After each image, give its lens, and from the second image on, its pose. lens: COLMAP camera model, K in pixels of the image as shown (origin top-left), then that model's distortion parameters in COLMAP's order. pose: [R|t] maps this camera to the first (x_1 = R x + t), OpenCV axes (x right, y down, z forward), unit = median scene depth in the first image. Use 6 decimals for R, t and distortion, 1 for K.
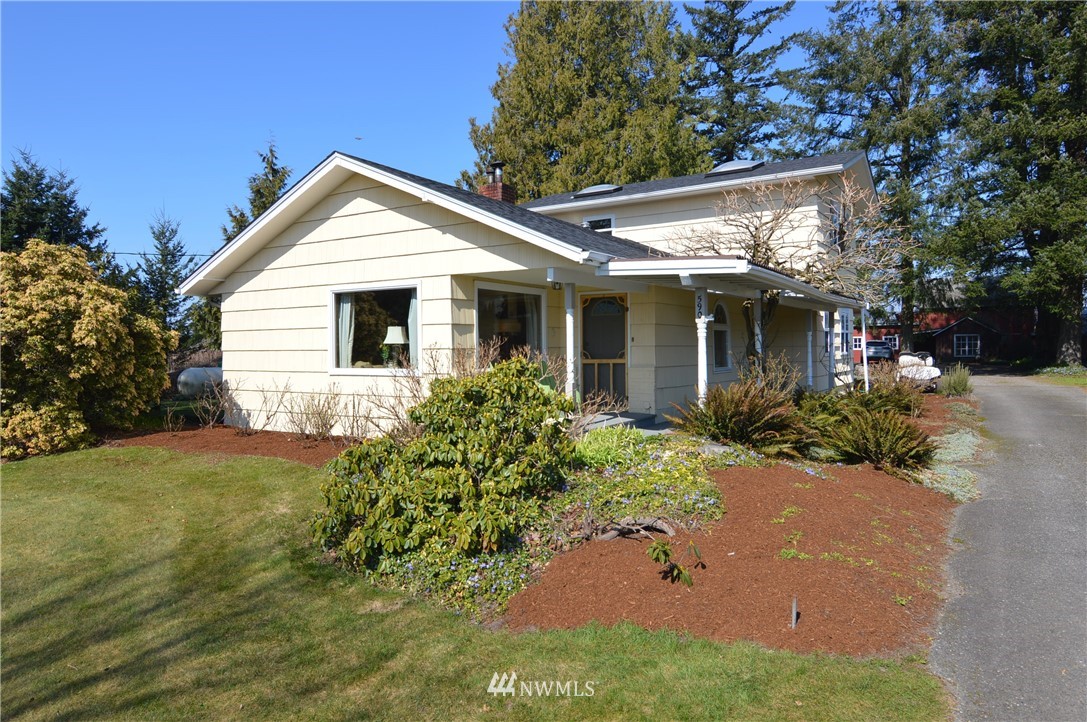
lens RADIAL K [[716.8, 0, 543.5], [0, 716.8, 361.0], [0, 0, 1]] dist [0.025094, -0.000005]
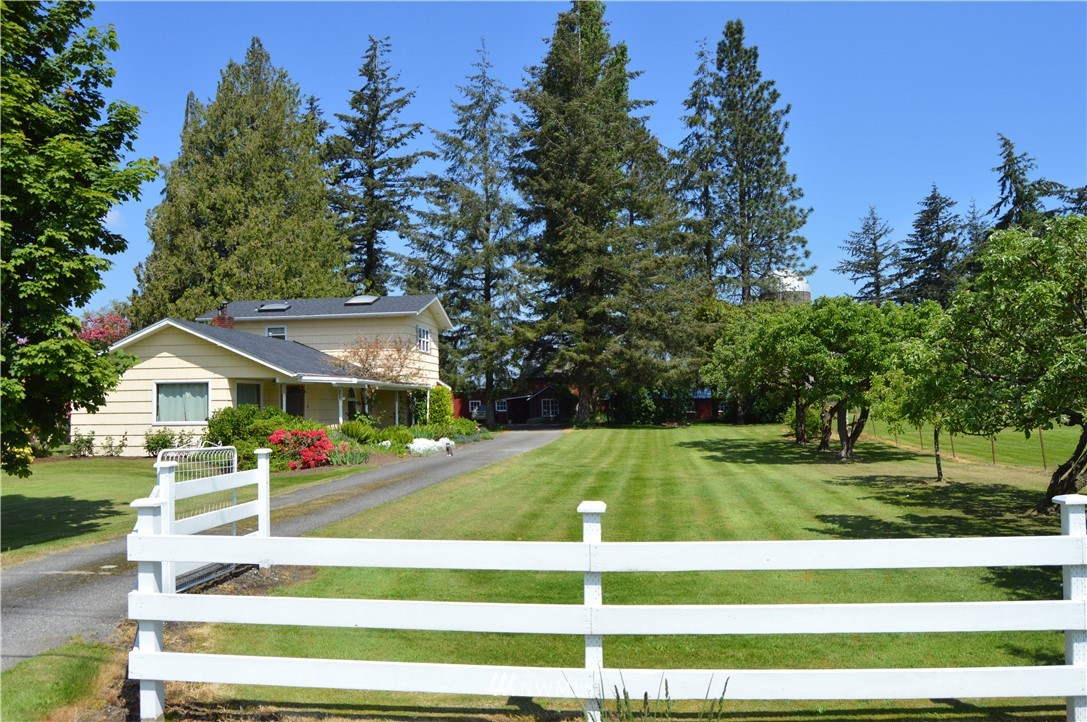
lens RADIAL K [[878.5, 0, 543.5], [0, 878.5, 361.0], [0, 0, 1]] dist [-0.087587, 0.001418]
pose [[0.907181, 0.016279, 0.420426, -0.307637], [0.014814, 0.997396, -0.070583, 0.025261], [-0.420480, 0.070260, 0.904577, -1.508009]]
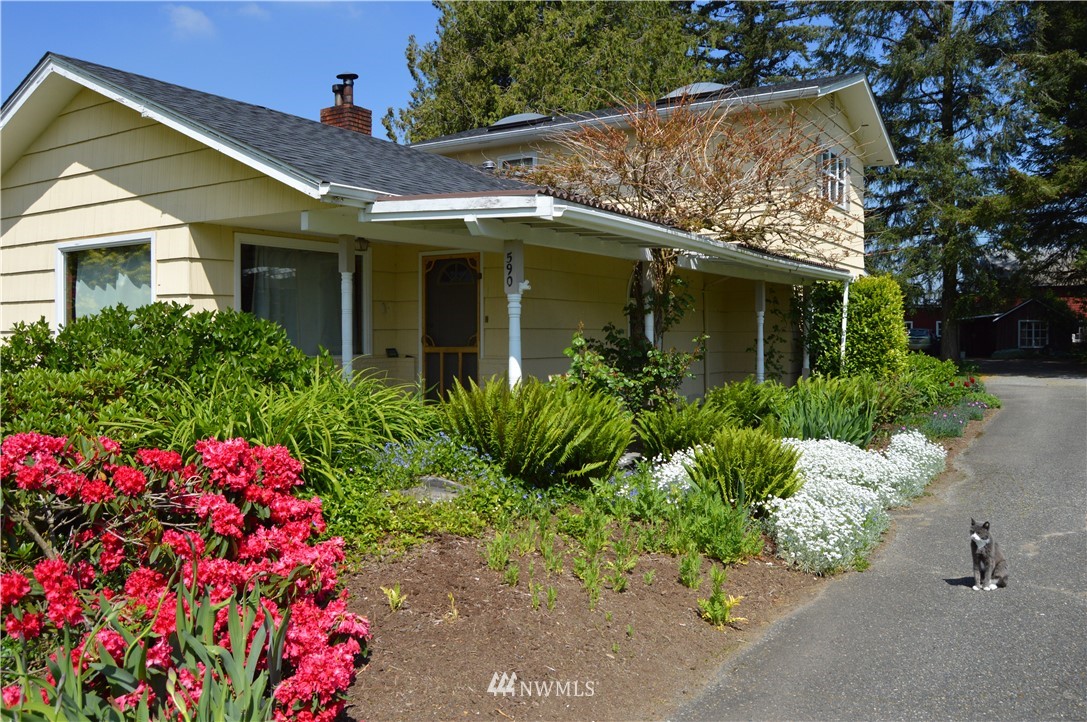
lens RADIAL K [[878.5, 0, 543.5], [0, 878.5, 361.0], [0, 0, 1]] dist [-0.087587, 0.001418]
pose [[0.999874, 0.009663, -0.012556, 0.187593], [-0.009446, 0.999807, 0.017235, -0.004385], [0.012720, -0.017115, 0.999773, 0.141088]]
